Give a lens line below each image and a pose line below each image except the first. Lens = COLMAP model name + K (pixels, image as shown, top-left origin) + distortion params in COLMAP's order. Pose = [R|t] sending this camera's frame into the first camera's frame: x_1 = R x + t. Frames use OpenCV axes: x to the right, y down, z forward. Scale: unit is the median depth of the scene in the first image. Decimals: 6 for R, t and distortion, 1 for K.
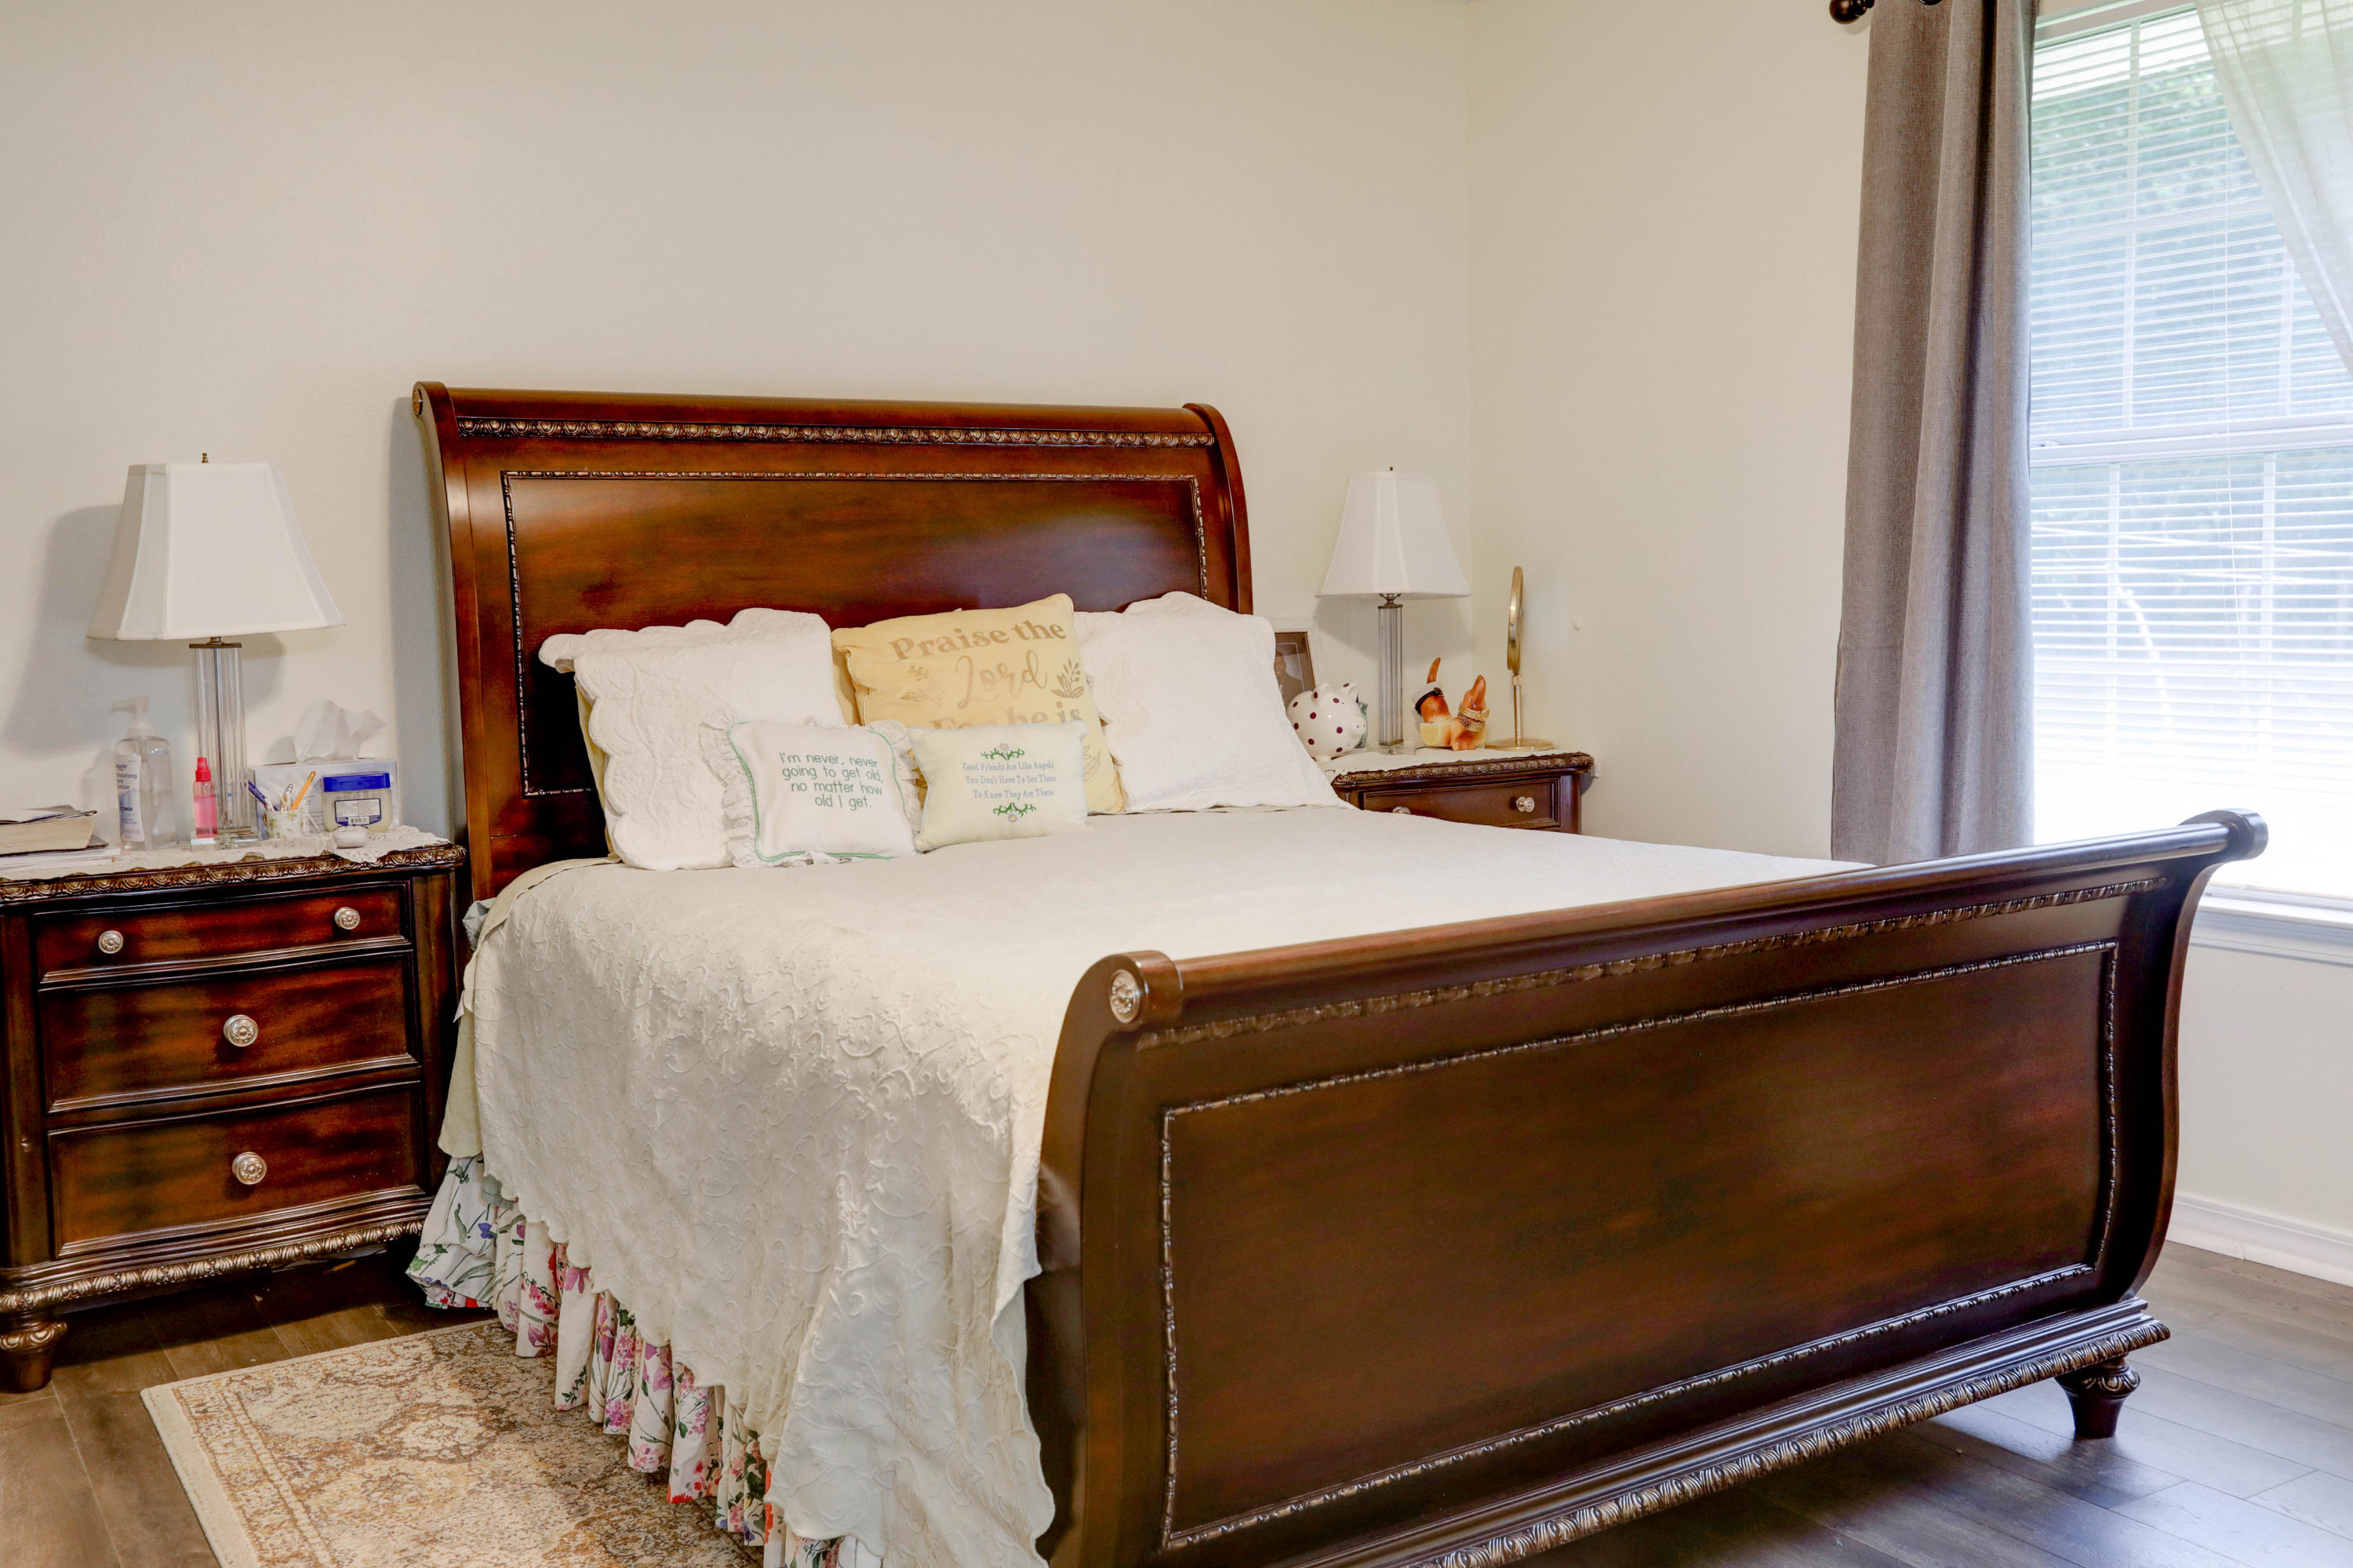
lens RADIAL K [[2207.9, 0, 1176.5], [0, 2207.9, 784.0], [0, 0, 1]] dist [-0.014043, 0.128947]
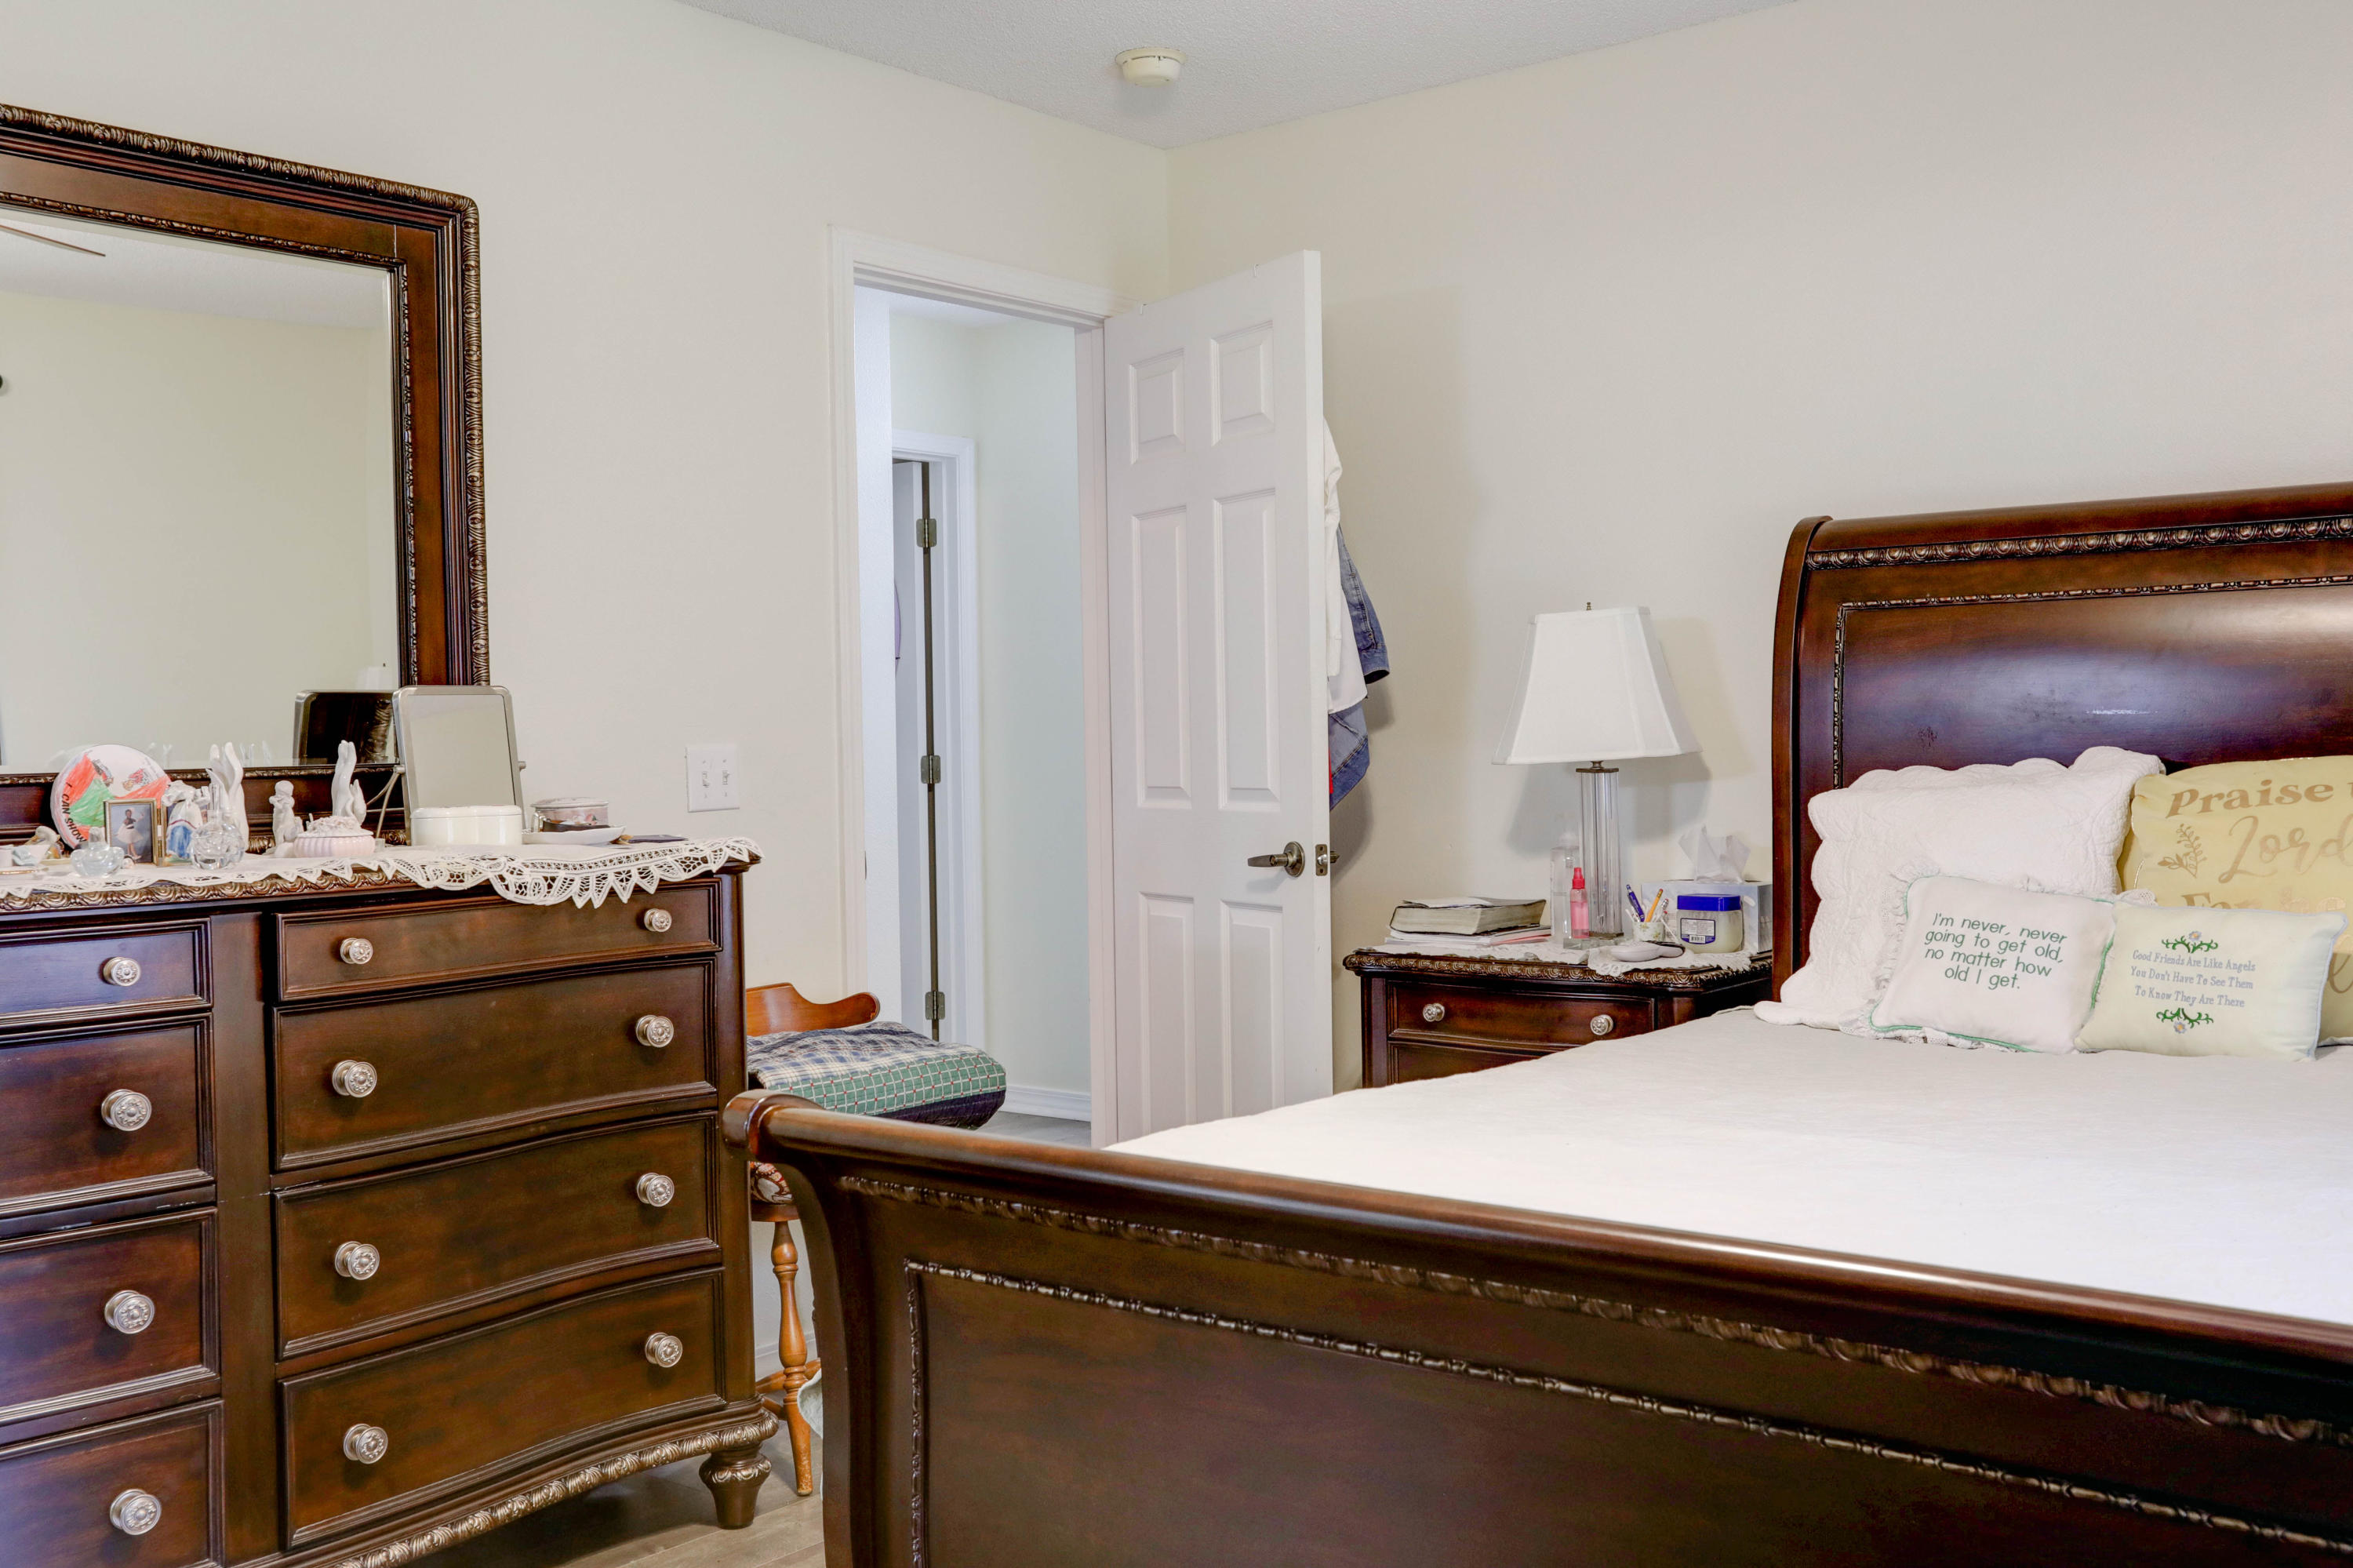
lens RADIAL K [[2207.9, 0, 1176.5], [0, 2207.9, 784.0], [0, 0, 1]] dist [-0.014043, 0.128947]
pose [[0.325904, 0.040710, -0.944526, 0.540001], [-0.080036, 0.996674, 0.015341, -0.053489], [0.942009, 0.070596, 0.328078, 0.410873]]
